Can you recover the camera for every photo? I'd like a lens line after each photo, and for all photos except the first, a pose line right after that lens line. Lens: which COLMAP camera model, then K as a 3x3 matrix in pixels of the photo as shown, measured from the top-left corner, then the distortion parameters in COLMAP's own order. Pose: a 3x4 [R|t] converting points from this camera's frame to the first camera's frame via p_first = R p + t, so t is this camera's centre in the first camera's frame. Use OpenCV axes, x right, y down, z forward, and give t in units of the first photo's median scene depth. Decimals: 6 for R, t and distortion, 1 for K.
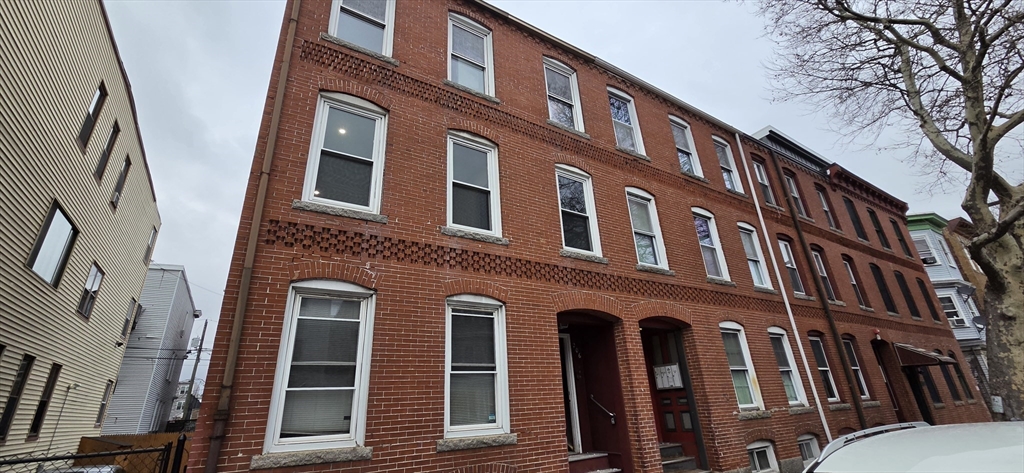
lens RADIAL K [[415.0, 0, 510.6], [0, 415.0, 236.4], [0, 0, 1]] dist [0.000223, -0.000168]
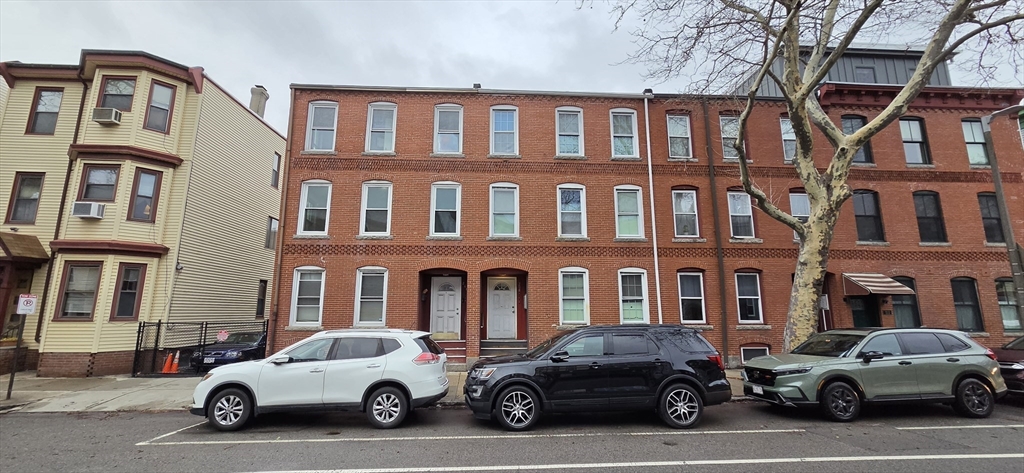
lens RADIAL K [[415.0, 0, 514.4], [0, 415.0, 234.9], [0, 0, 1]] dist [0.000223, -0.000168]
pose [[0.876478, -0.039031, -0.479857, 1.497143], [0.145184, 0.971737, 0.186144, -0.290628], [0.459030, -0.232819, 0.857372, -0.448136]]
